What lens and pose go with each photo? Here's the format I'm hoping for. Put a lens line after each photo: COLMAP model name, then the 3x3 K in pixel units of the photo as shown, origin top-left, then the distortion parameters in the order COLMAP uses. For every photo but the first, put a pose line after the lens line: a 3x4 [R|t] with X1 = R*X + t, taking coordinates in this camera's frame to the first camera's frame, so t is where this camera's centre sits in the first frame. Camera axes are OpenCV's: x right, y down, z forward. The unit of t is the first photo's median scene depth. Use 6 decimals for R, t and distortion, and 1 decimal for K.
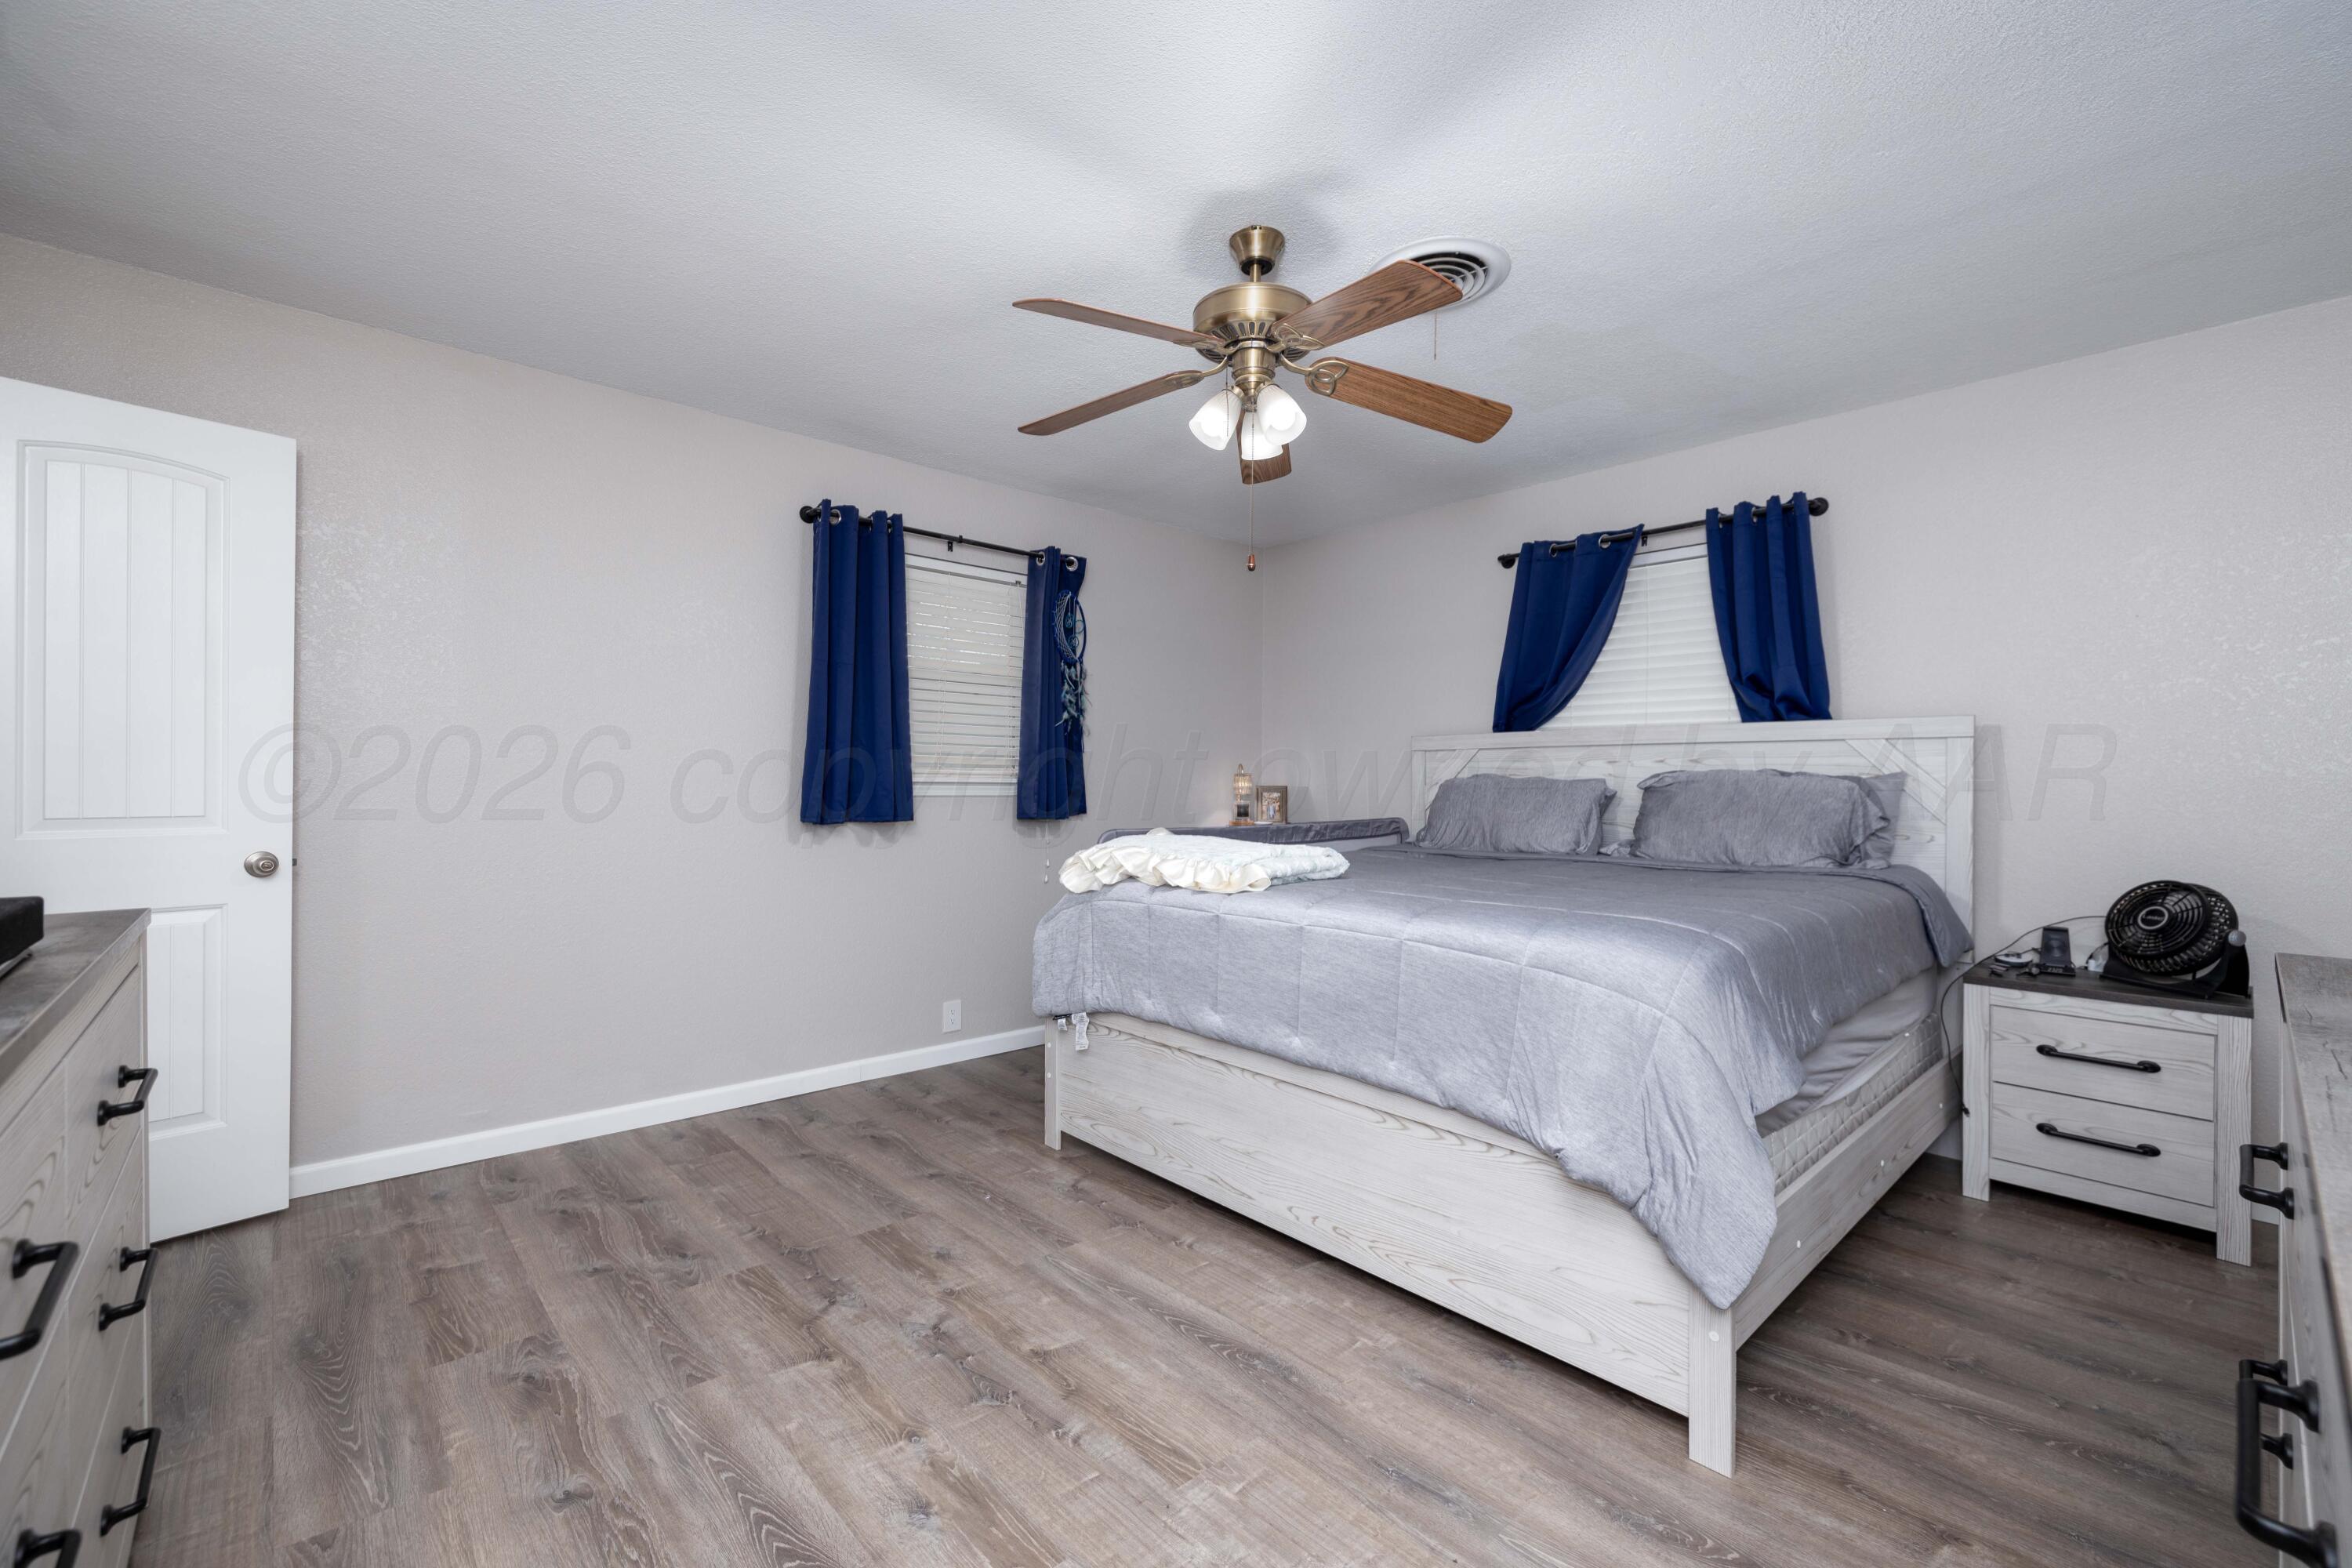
lens RADIAL K [[980.4, 0, 1166.9], [0, 980.4, 782.3], [0, 0, 1]] dist [0.000568, -0.000040]
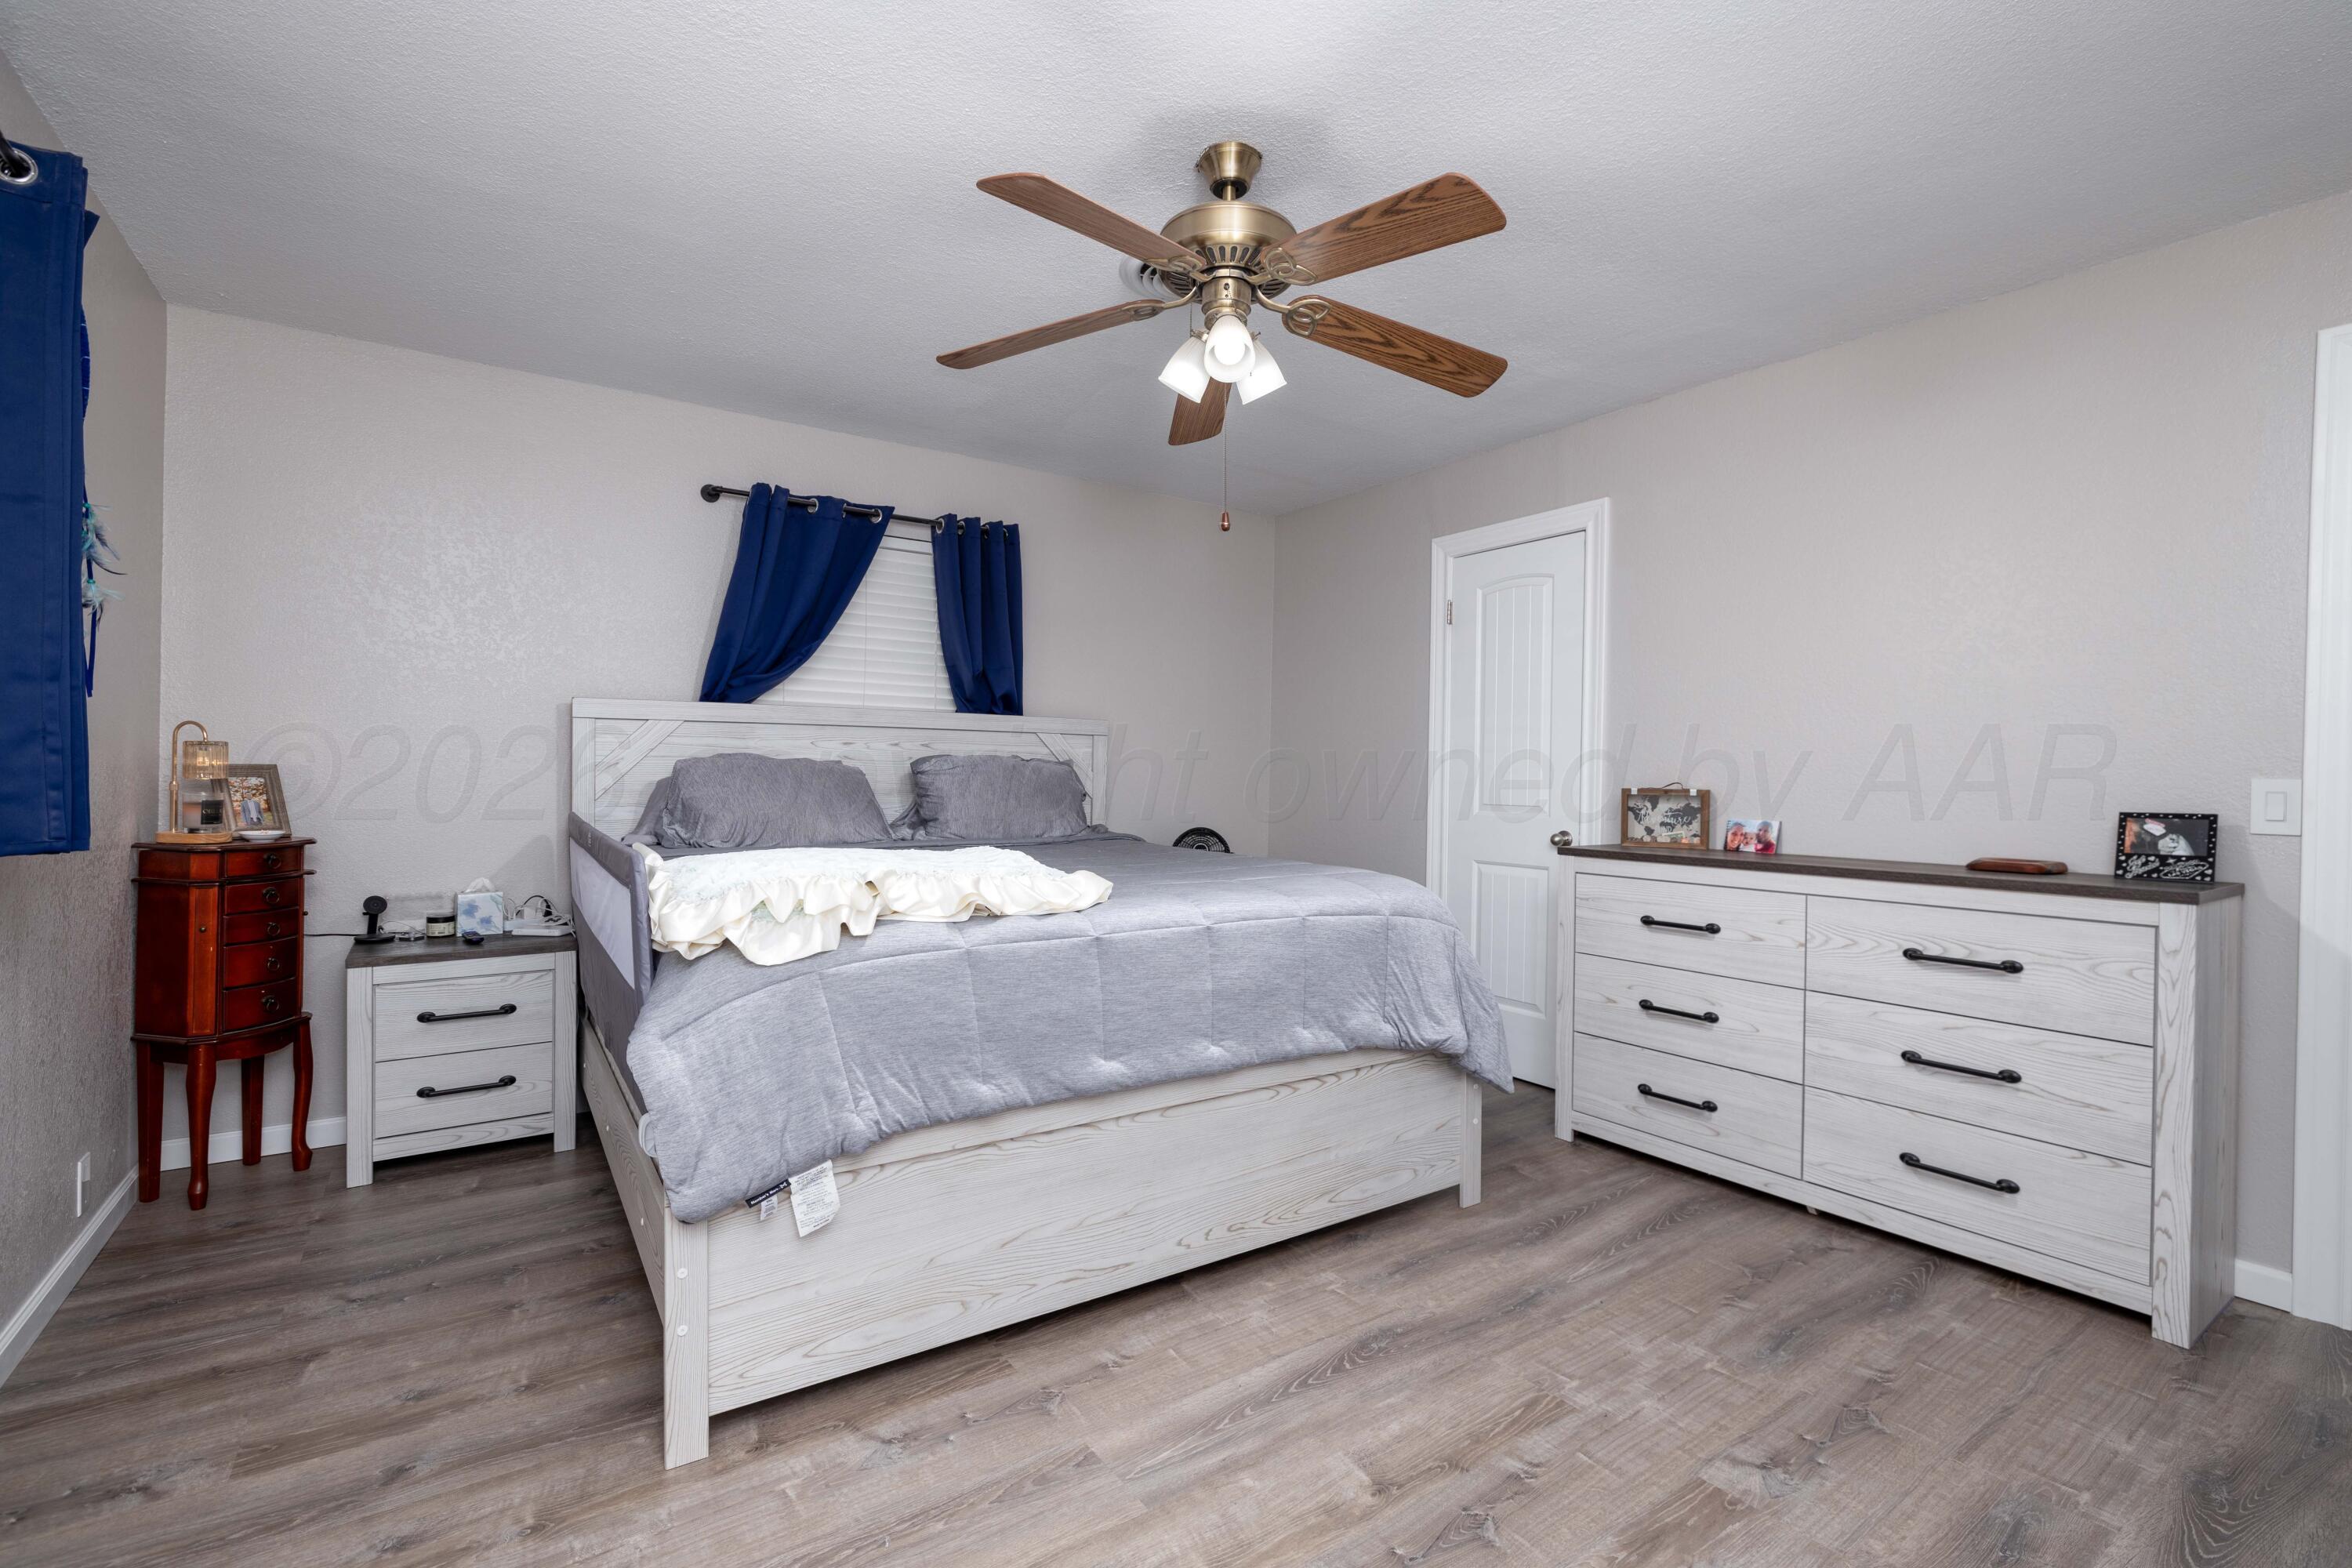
lens RADIAL K [[1031.9, 0, 1176.0], [0, 1031.9, 784.0], [0, 0, 1]] dist [-0.008122, 0.000297]
pose [[0.138599, -0.014017, 0.990249, -0.754376], [-0.013617, 0.999778, 0.016058, -0.002387], [-0.990255, -0.015710, 0.138378, 0.818490]]
